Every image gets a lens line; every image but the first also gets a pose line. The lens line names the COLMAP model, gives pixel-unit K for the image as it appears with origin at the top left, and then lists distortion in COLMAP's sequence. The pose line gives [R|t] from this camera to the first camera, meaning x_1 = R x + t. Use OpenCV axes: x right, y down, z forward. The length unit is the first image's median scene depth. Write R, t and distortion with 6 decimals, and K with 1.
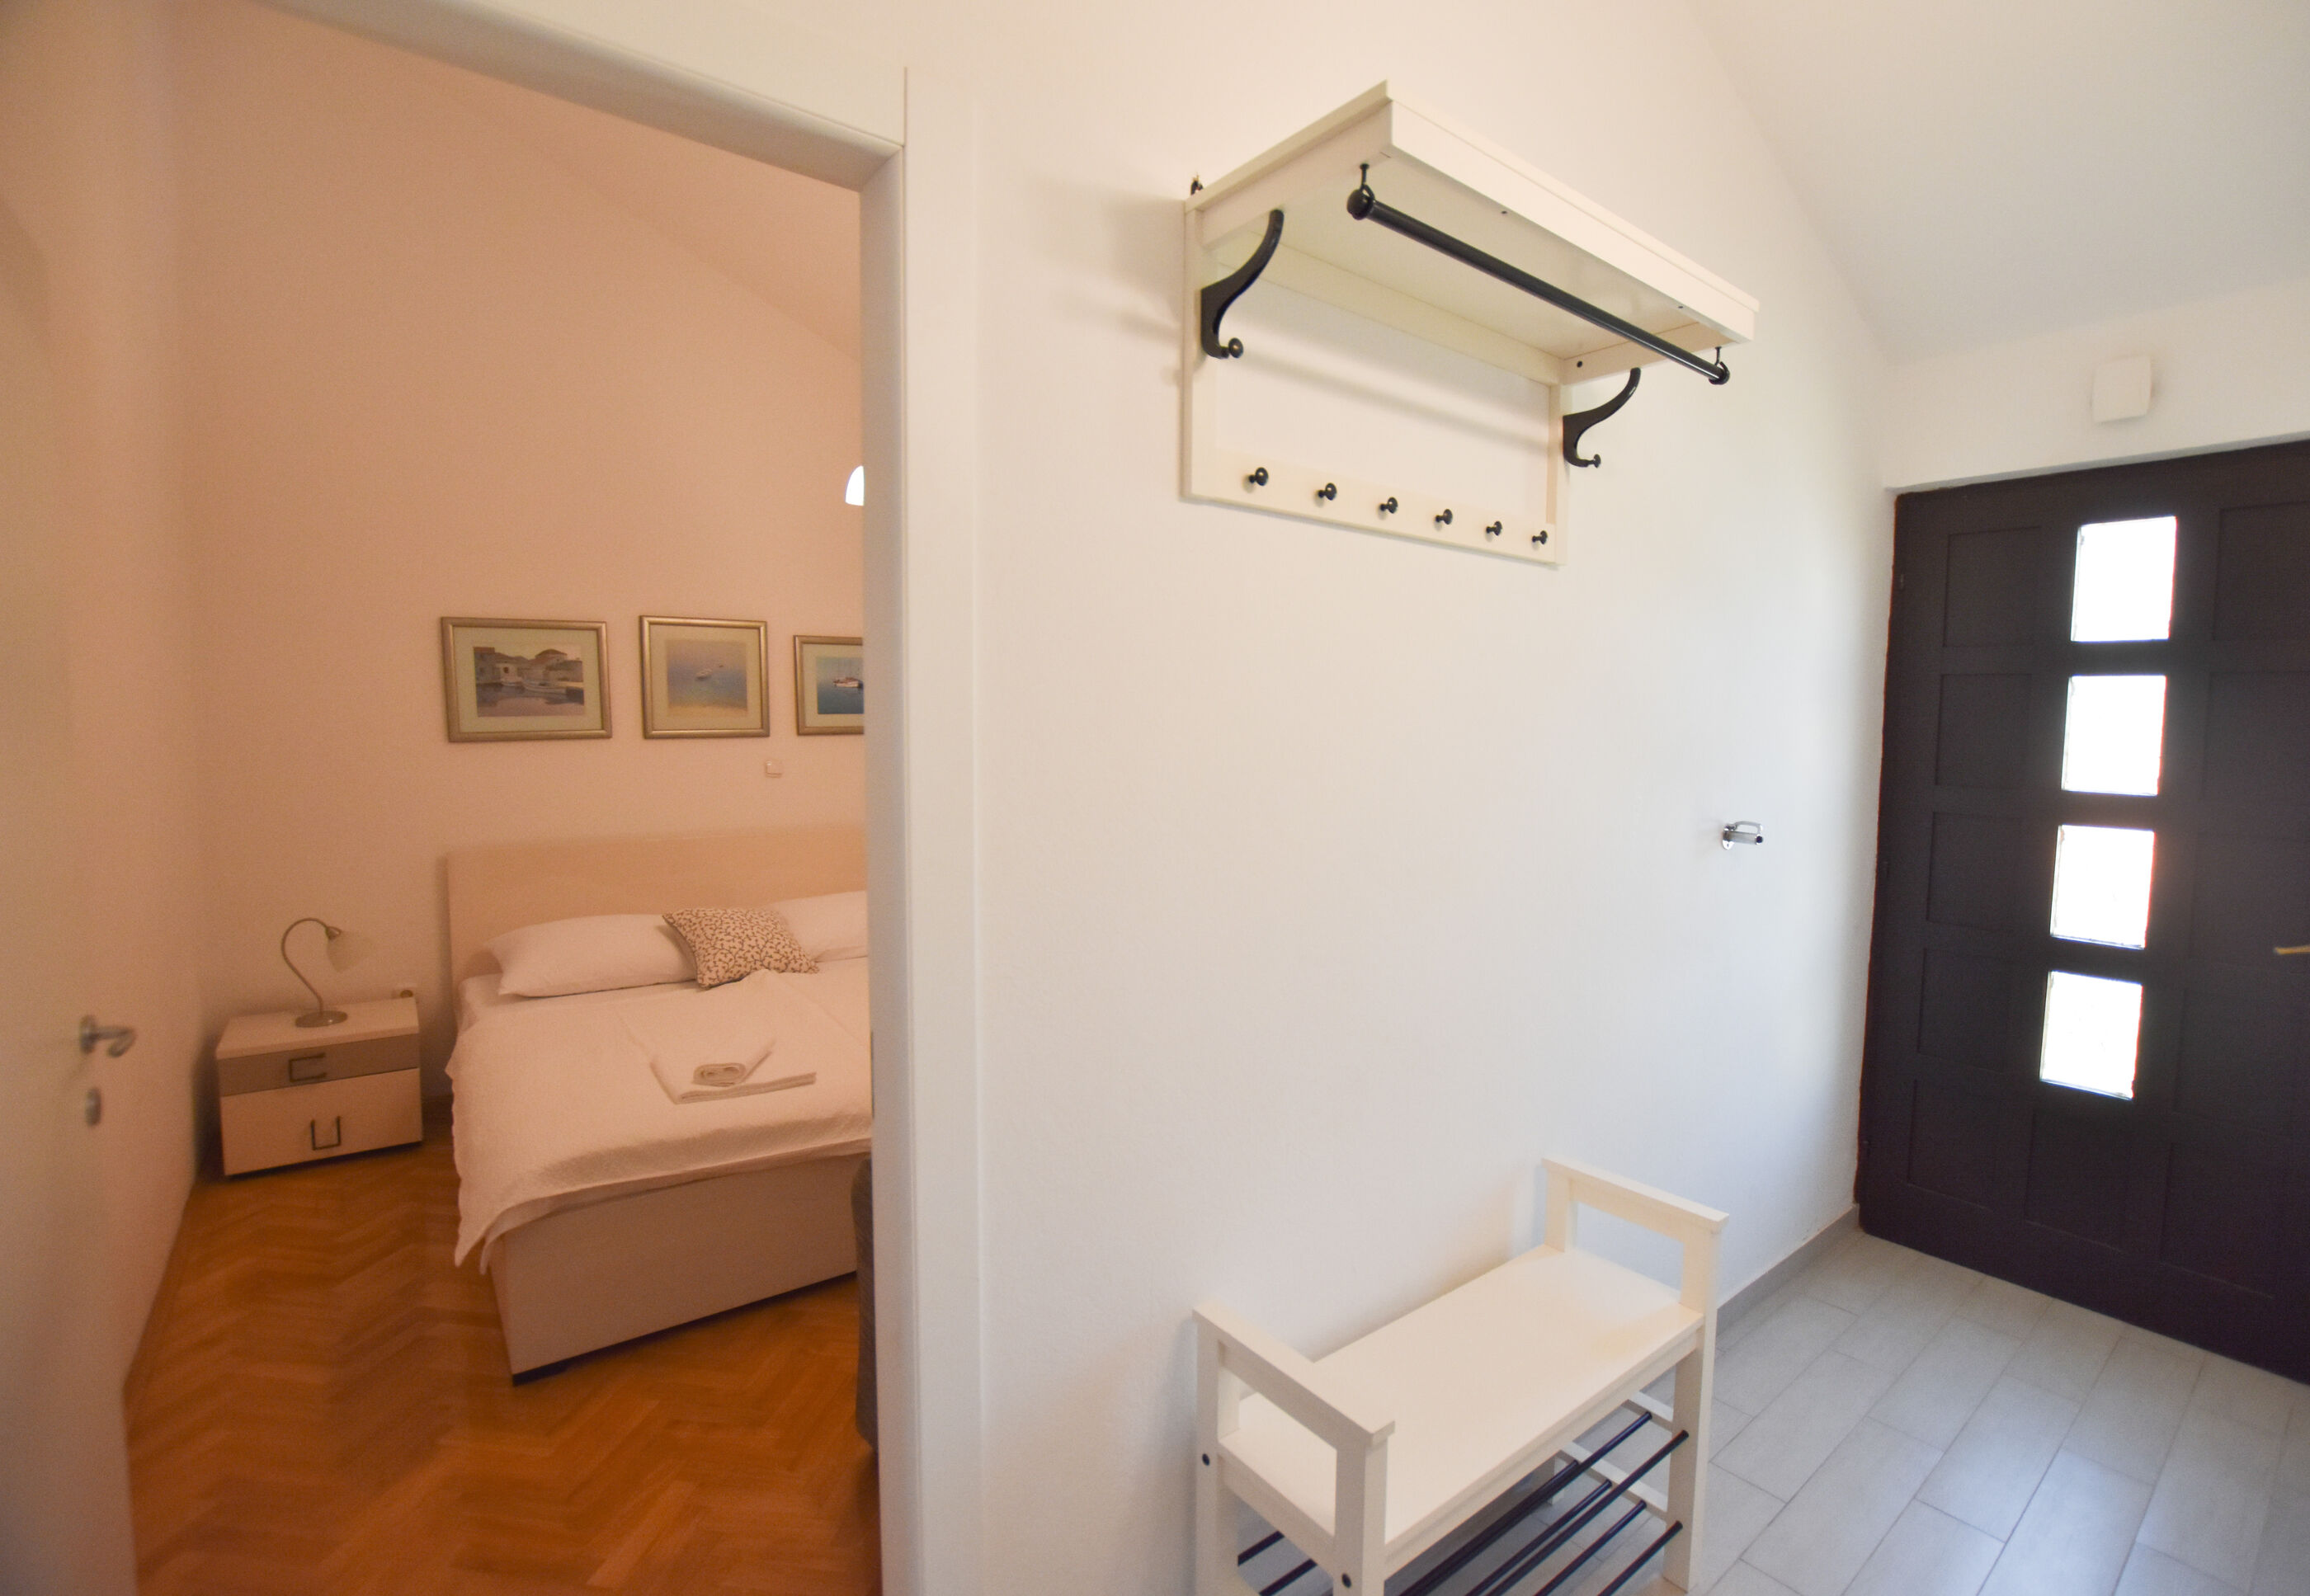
lens RADIAL K [[1056.3, 0, 1177.8], [0, 1056.3, 789.3], [0, 0, 1]] dist [0.000354, -0.013984]
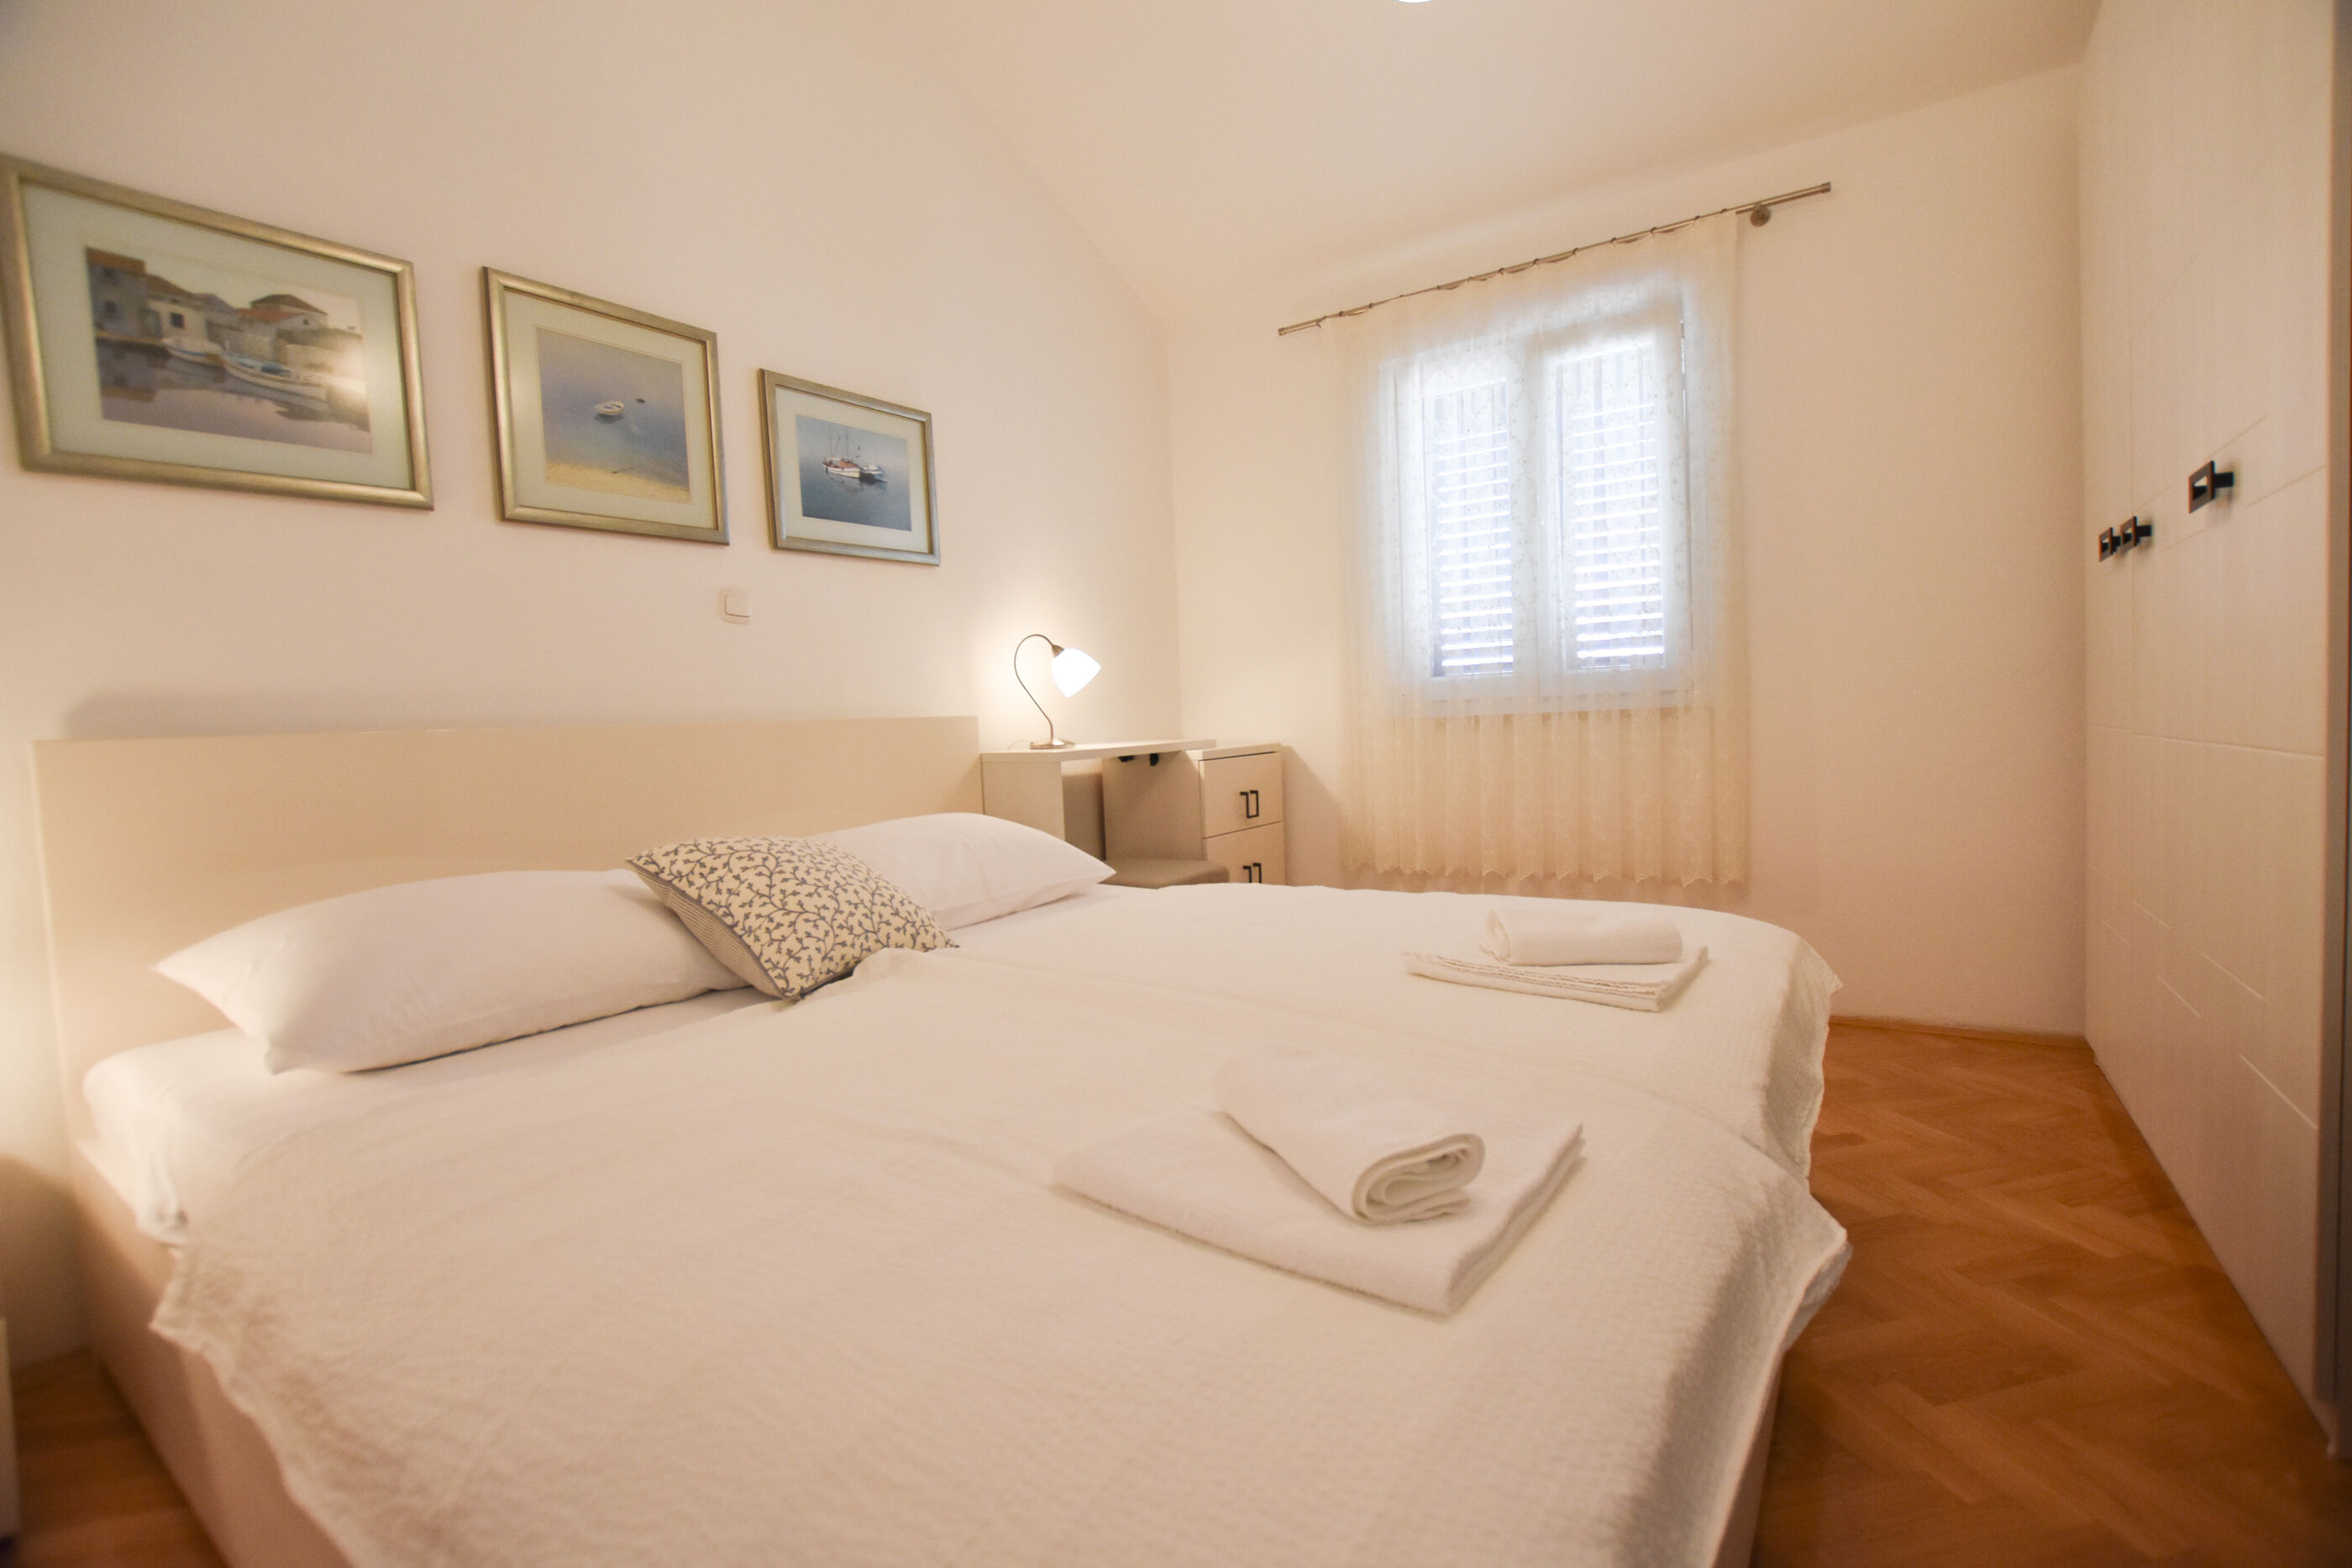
lens RADIAL K [[1032.2, 0, 1173.9], [0, 1032.2, 773.7], [0, 0, 1]] dist [-0.025709, 0.001656]
pose [[0.946482, -0.059557, 0.317215, -0.398654], [0.065315, 0.997836, -0.007536, 0.100106], [-0.316079, 0.027852, 0.948324, 0.497278]]
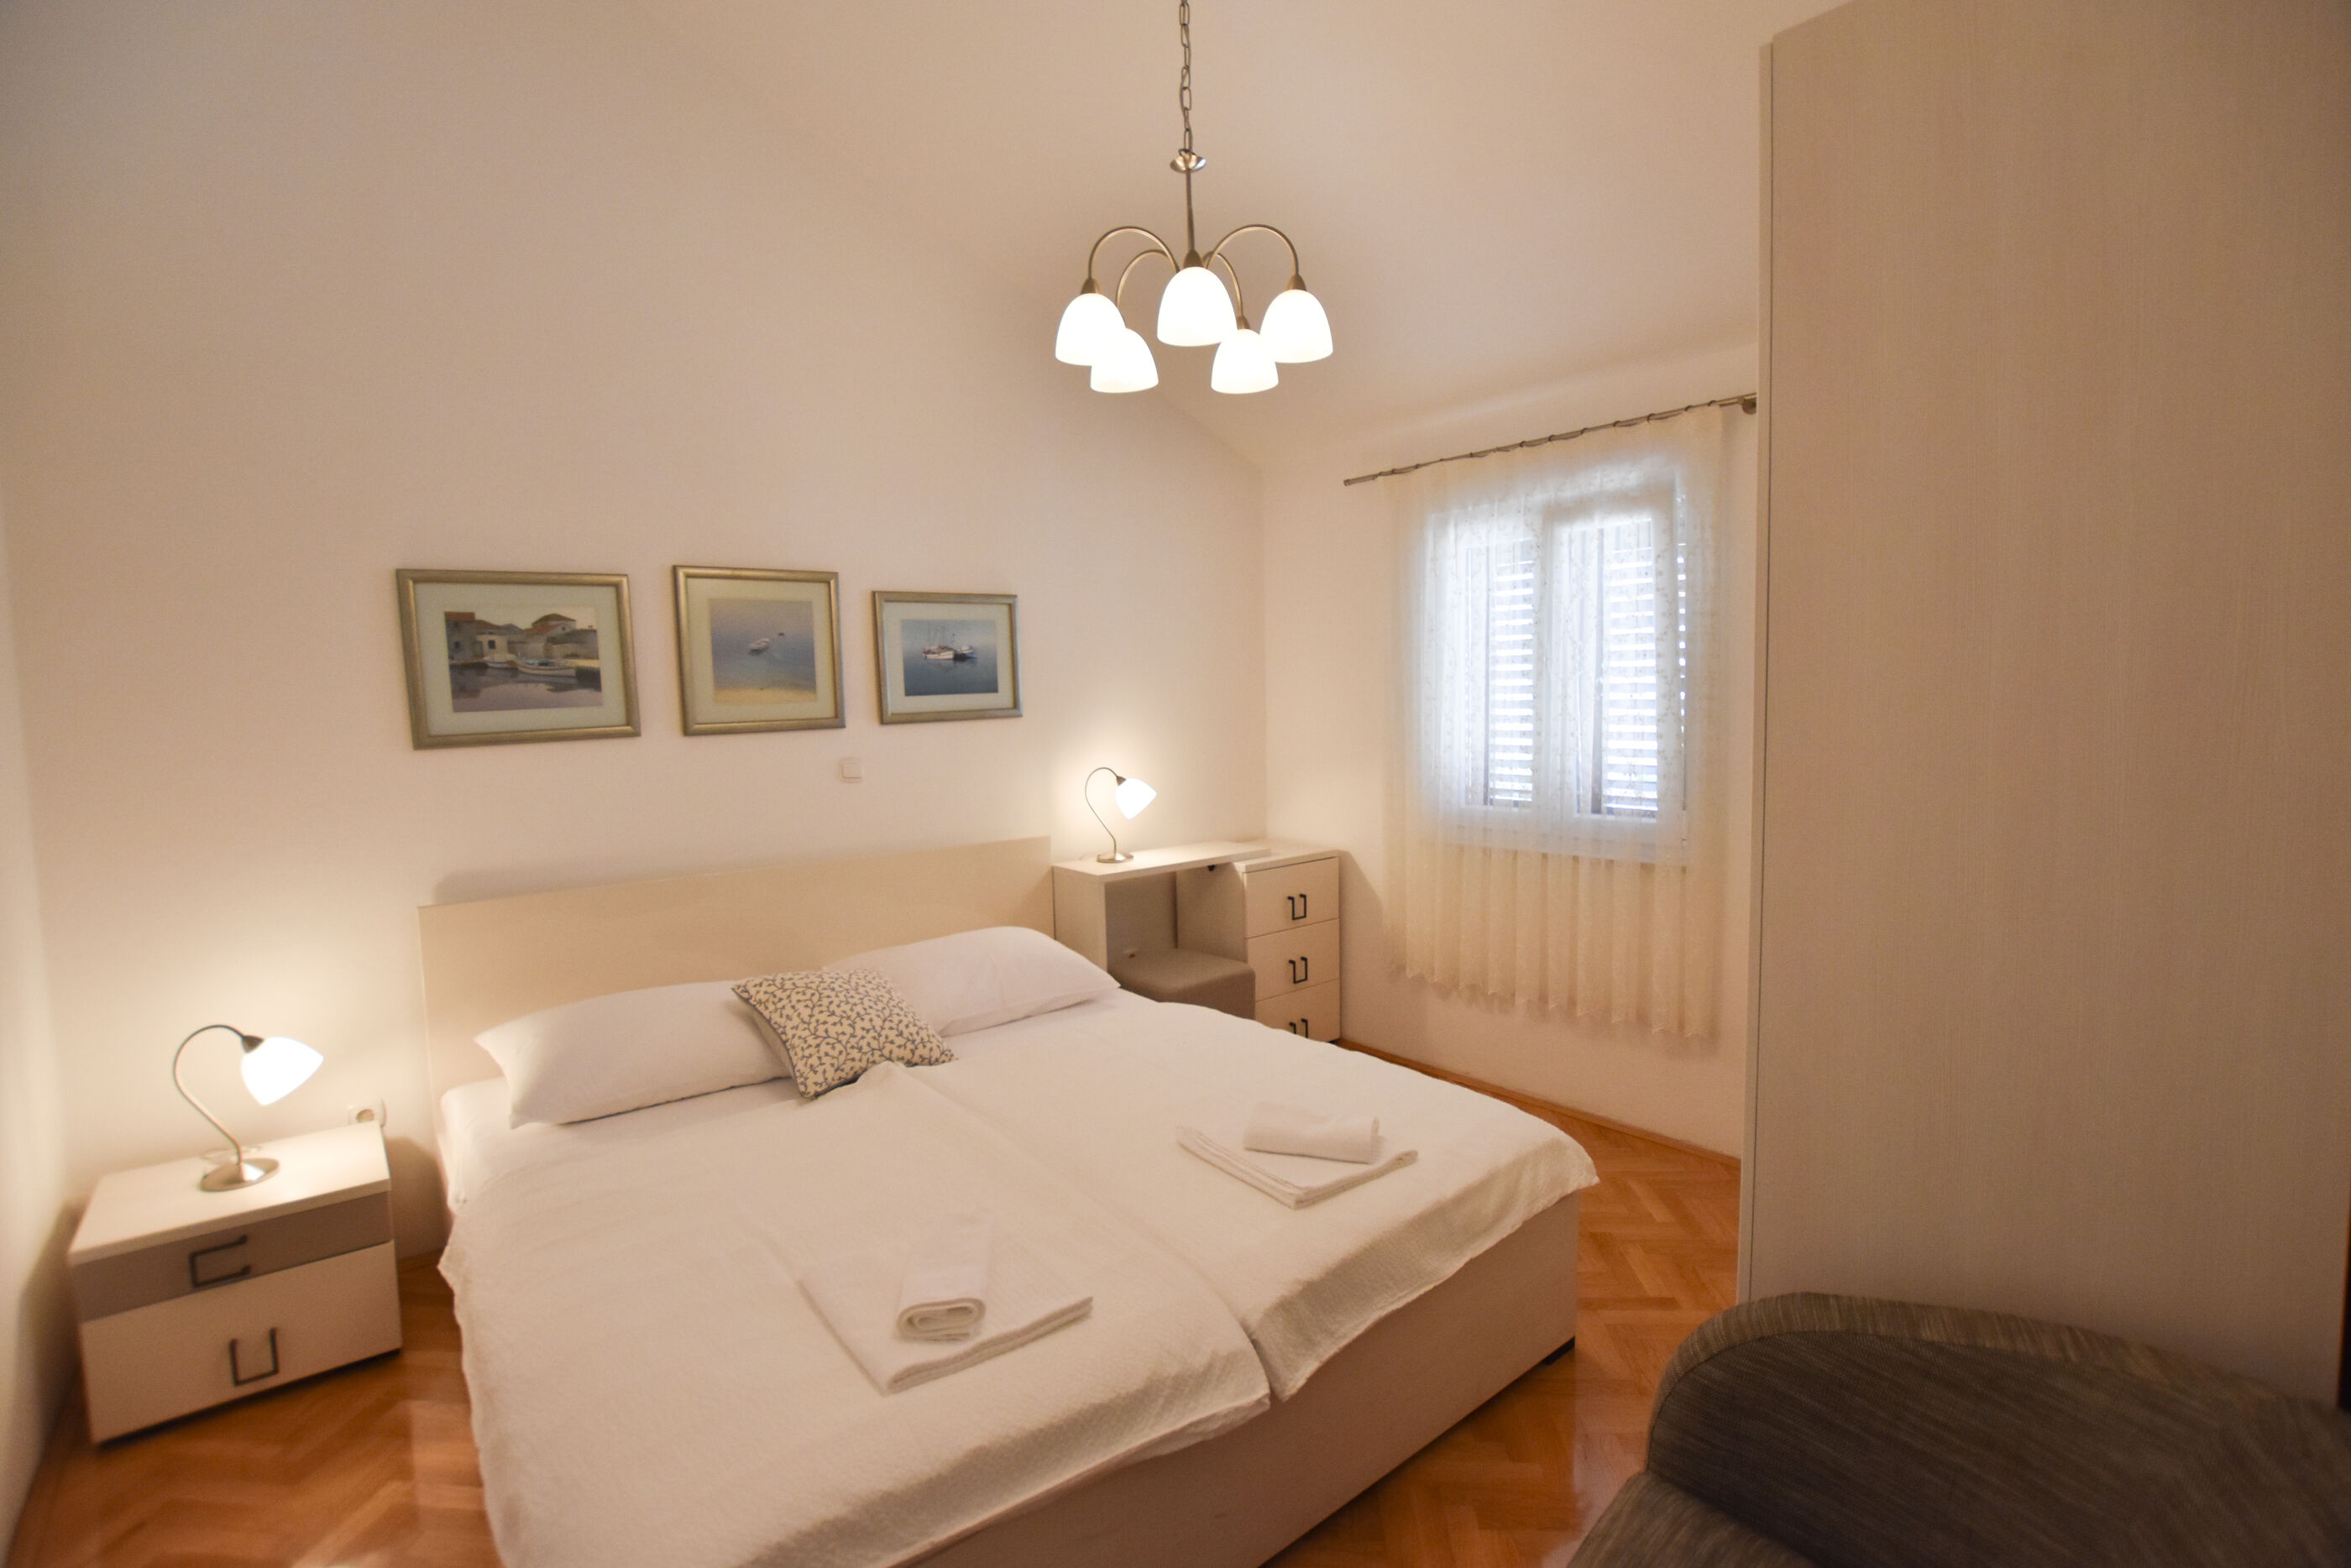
lens RADIAL K [[1059.1, 0, 1174.0], [0, 1059.1, 773.6], [0, 0, 1]] dist [-0.024673, 0.000837]
pose [[0.998642, -0.029292, 0.043086, -0.218465], [0.028858, 0.999527, 0.010661, -0.021735], [-0.043378, -0.009403, 0.999014, 0.285541]]
